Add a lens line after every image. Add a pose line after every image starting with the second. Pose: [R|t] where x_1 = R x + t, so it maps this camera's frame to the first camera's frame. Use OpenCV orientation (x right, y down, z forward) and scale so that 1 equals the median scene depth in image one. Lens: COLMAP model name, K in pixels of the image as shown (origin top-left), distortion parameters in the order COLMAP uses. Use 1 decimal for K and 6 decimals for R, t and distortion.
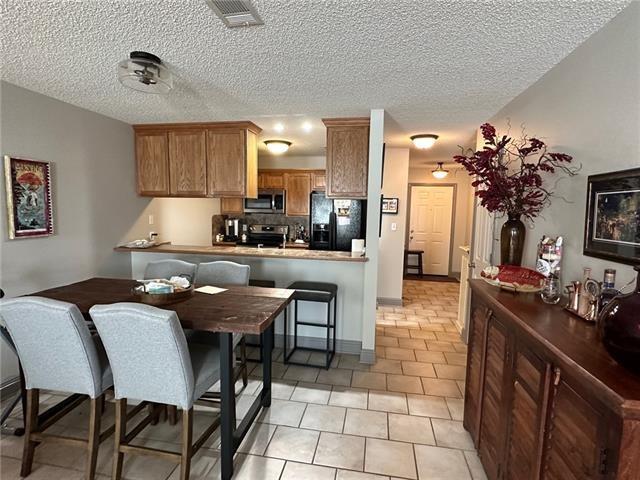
lens RADIAL K [[335.3, 0, 319.8], [0, 335.3, 241.8], [0, 0, 1]] dist [-0.002434, -0.000294]
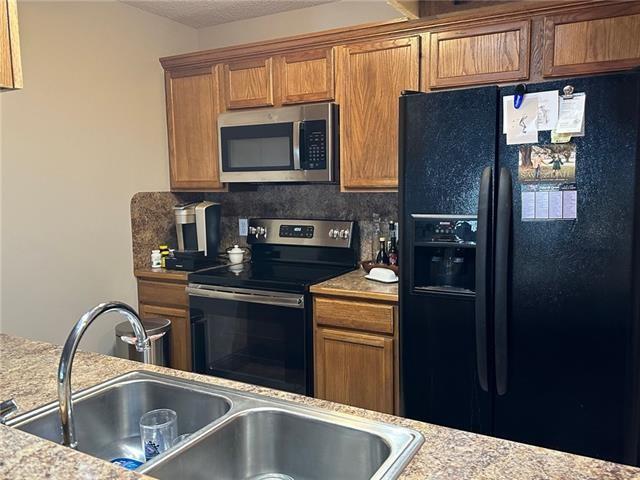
lens RADIAL K [[532.5, 0, 320.0], [0, 532.5, 240.0], [0, 0, 1]] dist [0.005367, 0.001967]
pose [[0.943002, 0.002768, -0.332776, 0.066738], [0.001033, 0.999936, 0.011246, -0.058569], [0.332786, -0.010949, 0.942939, 0.846906]]
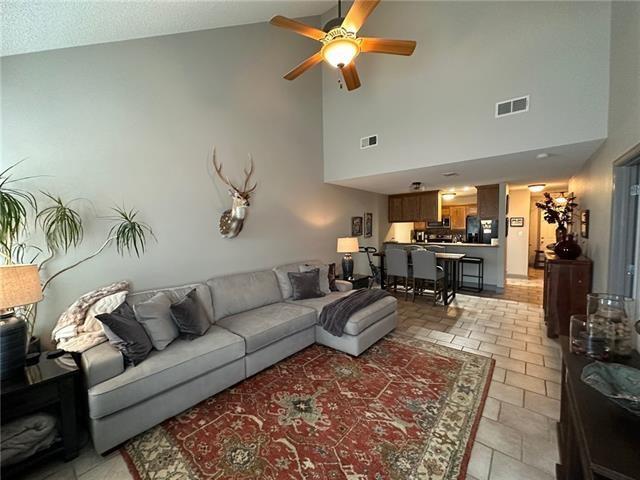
lens RADIAL K [[255.8, 0, 320.0], [0, 255.8, 240.0], [0, 0, 1]] dist [-0.000721, 0.000275]
pose [[0.870260, -0.006596, -0.492548, -0.053059], [-0.017376, 0.998877, -0.044078, 0.093291], [0.492286, 0.046918, 0.869168, -0.971727]]
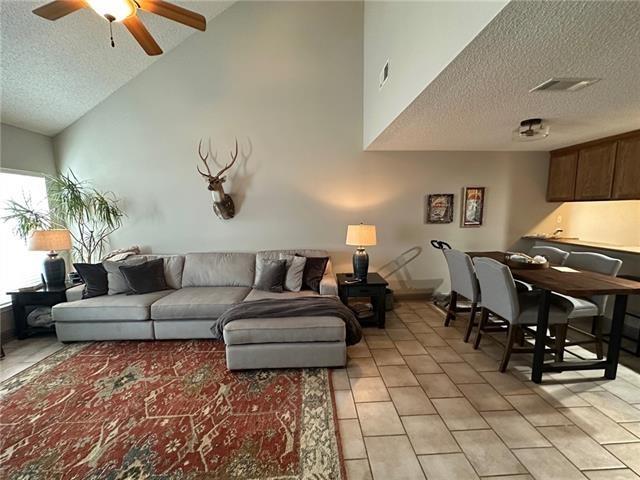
lens RADIAL K [[255.8, 0, 320.0], [0, 255.8, 240.0], [0, 0, 1]] dist [-0.000721, 0.000275]
pose [[0.224668, 0.099580, -0.969334, 0.304930], [-0.085353, 0.992952, 0.082223, 0.013675], [0.970690, 0.064263, 0.231584, -0.158086]]
